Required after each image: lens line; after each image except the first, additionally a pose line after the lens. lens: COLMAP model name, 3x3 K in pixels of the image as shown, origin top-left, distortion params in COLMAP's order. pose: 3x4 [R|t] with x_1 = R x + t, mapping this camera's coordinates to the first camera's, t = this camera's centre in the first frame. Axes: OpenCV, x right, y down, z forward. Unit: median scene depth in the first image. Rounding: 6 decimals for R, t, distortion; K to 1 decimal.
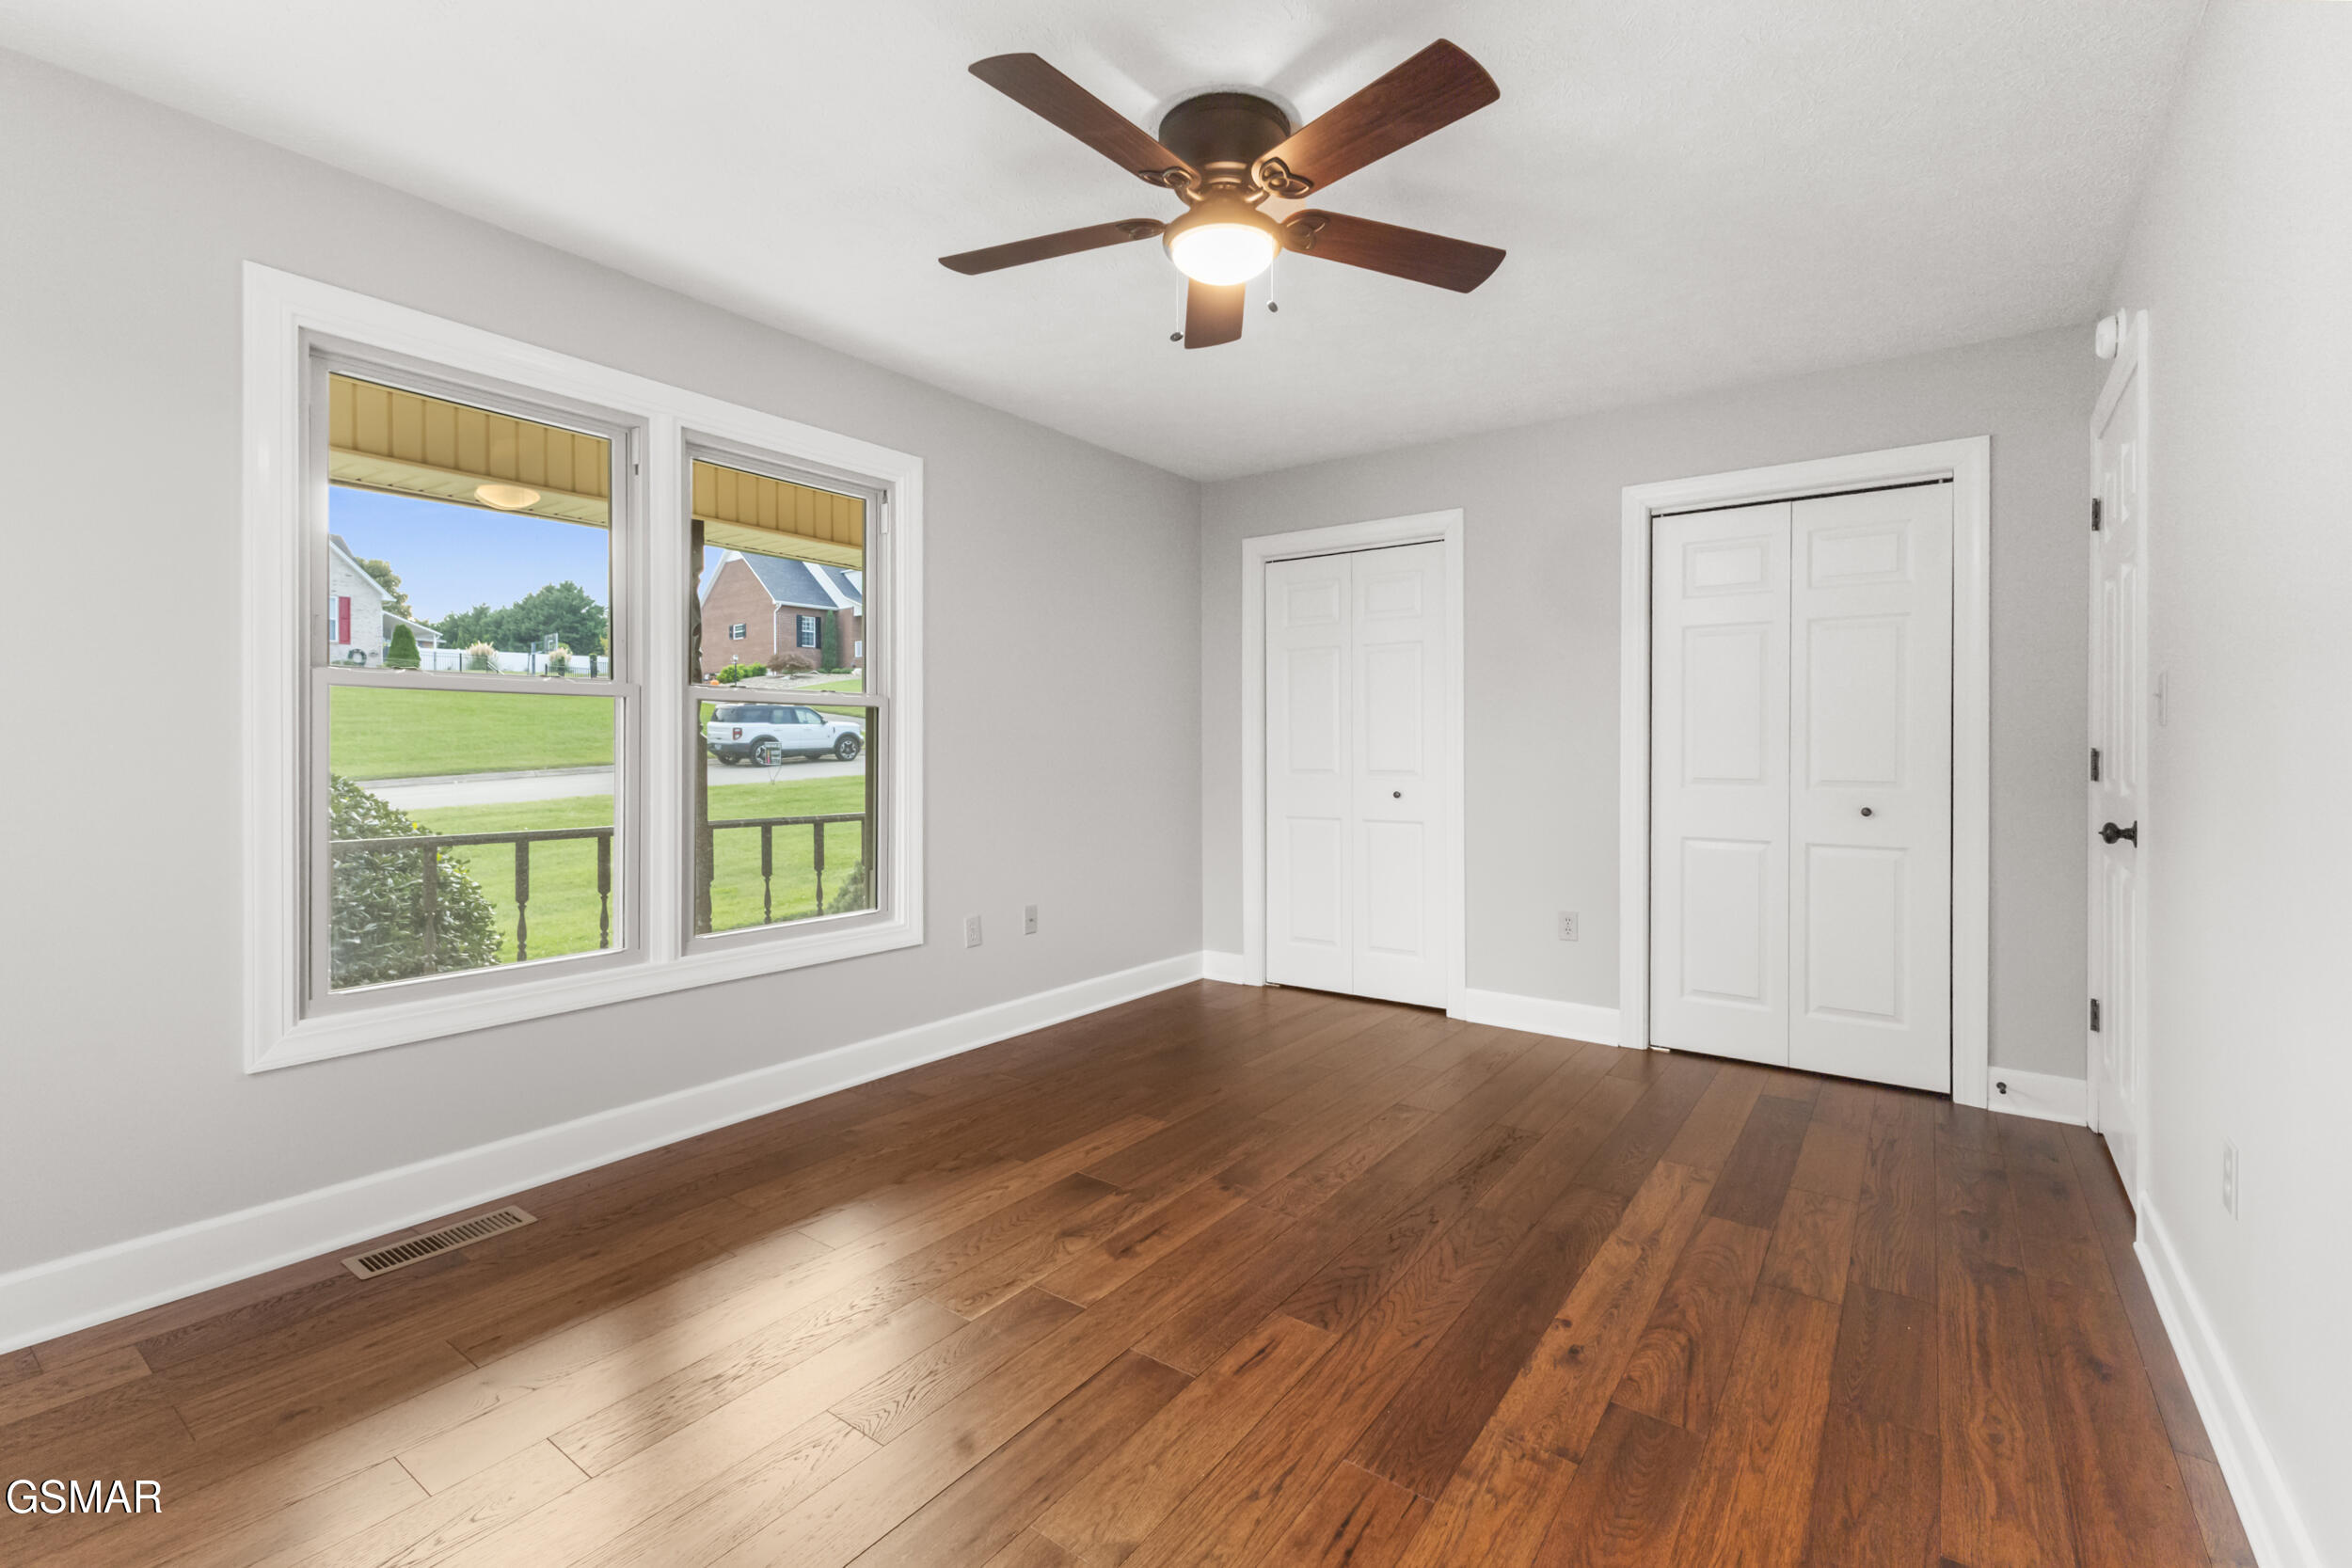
lens RADIAL K [[1016.5, 0, 1176.6], [0, 1016.5, 779.6], [0, 0, 1]] dist [0.009318, 0.000121]
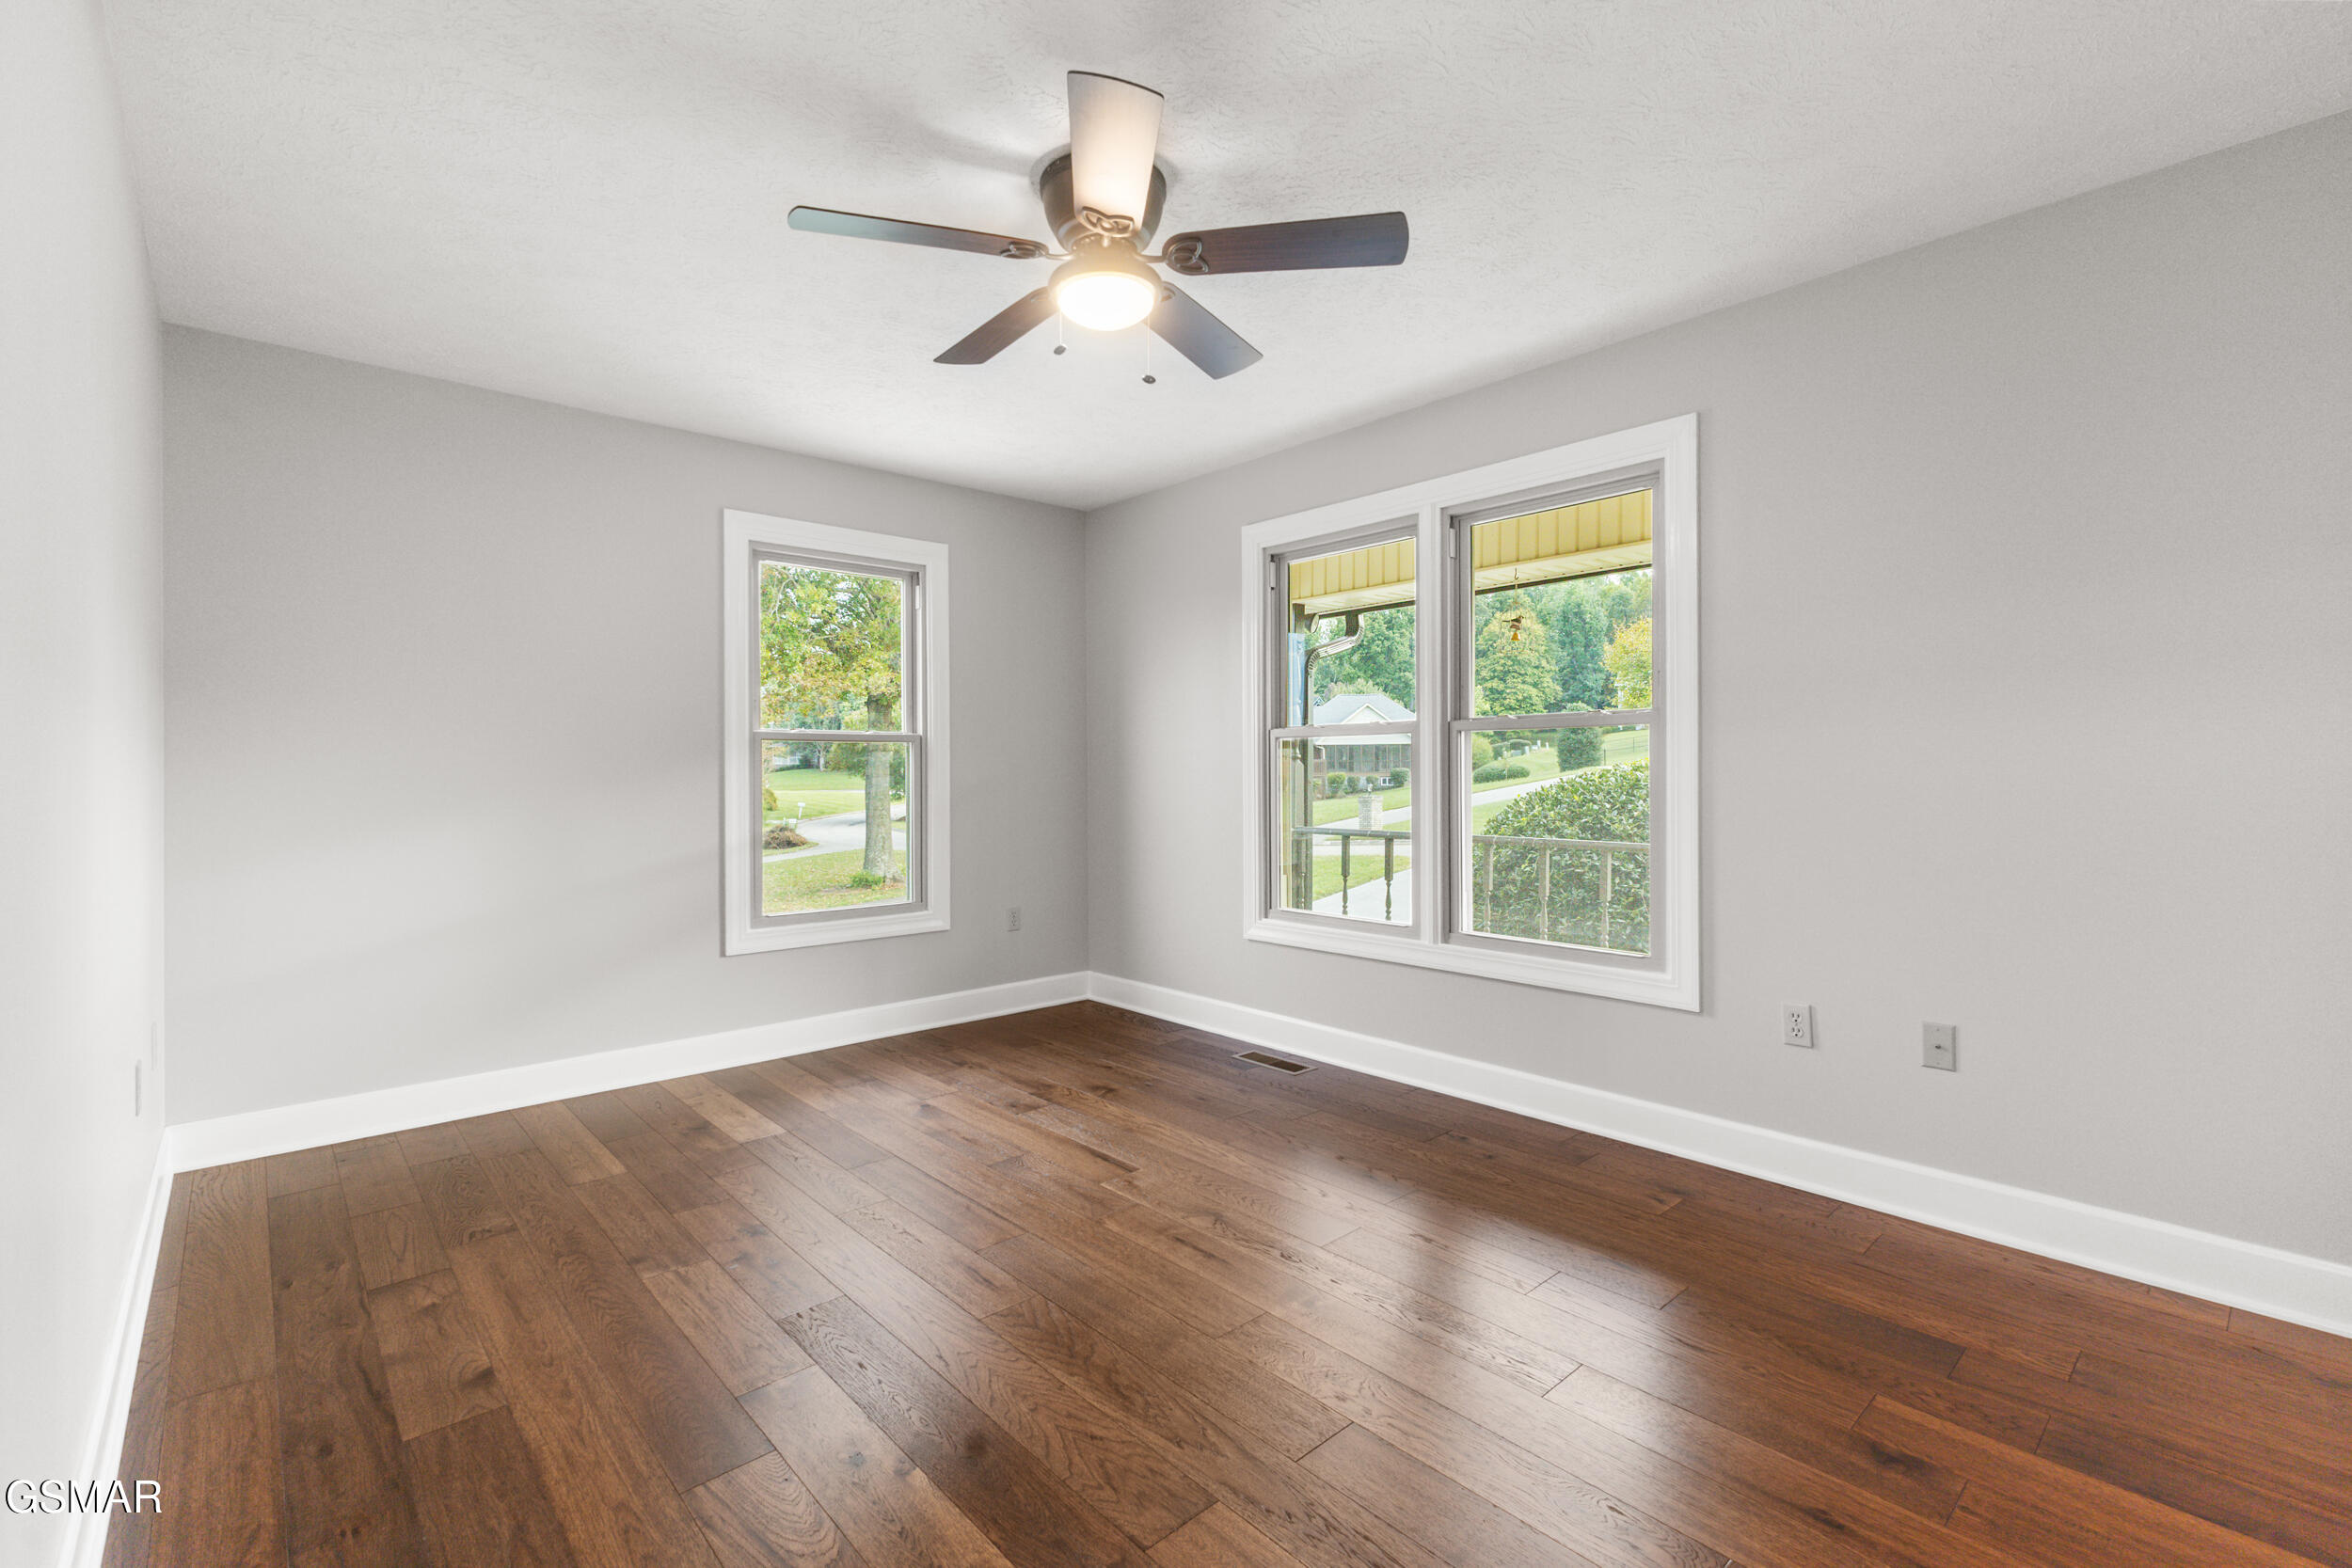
lens RADIAL K [[986.1, 0, 1176.0], [0, 986.1, 784.0], [0, 0, 1]] dist [-0.000763, -0.000272]
pose [[-0.180263, 0.006394, -0.983598, 1.003999], [-0.026876, 0.999574, 0.011423, -0.033980], [0.983251, 0.028494, -0.180014, 1.203644]]
